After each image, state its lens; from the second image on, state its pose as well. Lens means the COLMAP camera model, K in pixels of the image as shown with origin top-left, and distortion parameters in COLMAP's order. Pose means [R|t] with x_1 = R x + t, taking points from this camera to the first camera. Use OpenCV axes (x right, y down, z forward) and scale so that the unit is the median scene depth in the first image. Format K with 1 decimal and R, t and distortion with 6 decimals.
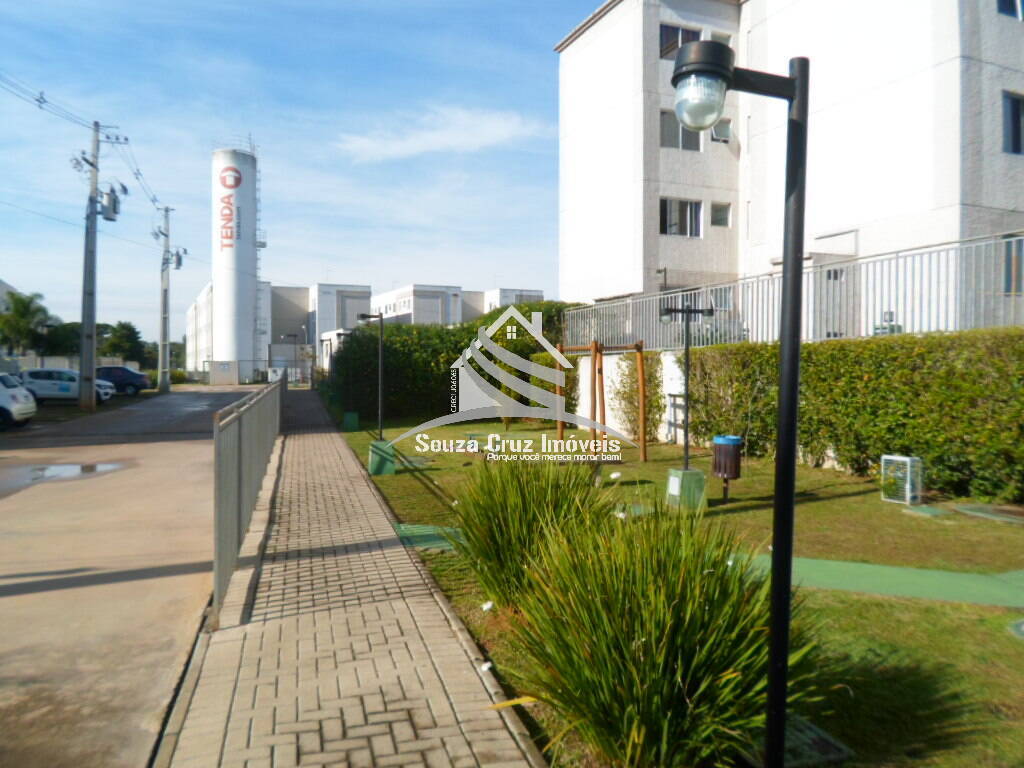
lens RADIAL K [[792.2, 0, 506.3], [0, 792.2, 368.5], [0, 0, 1]] dist [-0.012223, -0.007194]
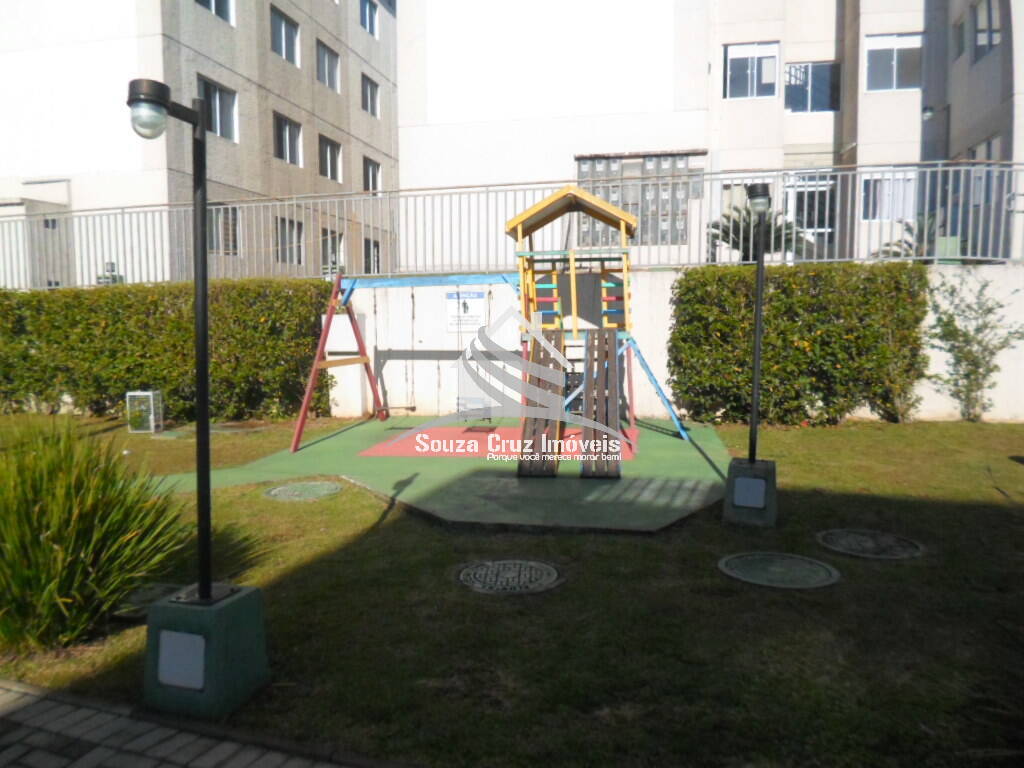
lens RADIAL K [[792.2, 0, 506.3], [0, 792.2, 368.5], [0, 0, 1]] dist [-0.012223, -0.007194]
pose [[0.578840, -0.070105, 0.812422, -0.106068], [0.019623, 0.997207, 0.072070, 0.005782], [-0.815205, -0.025775, 0.578599, -0.072726]]
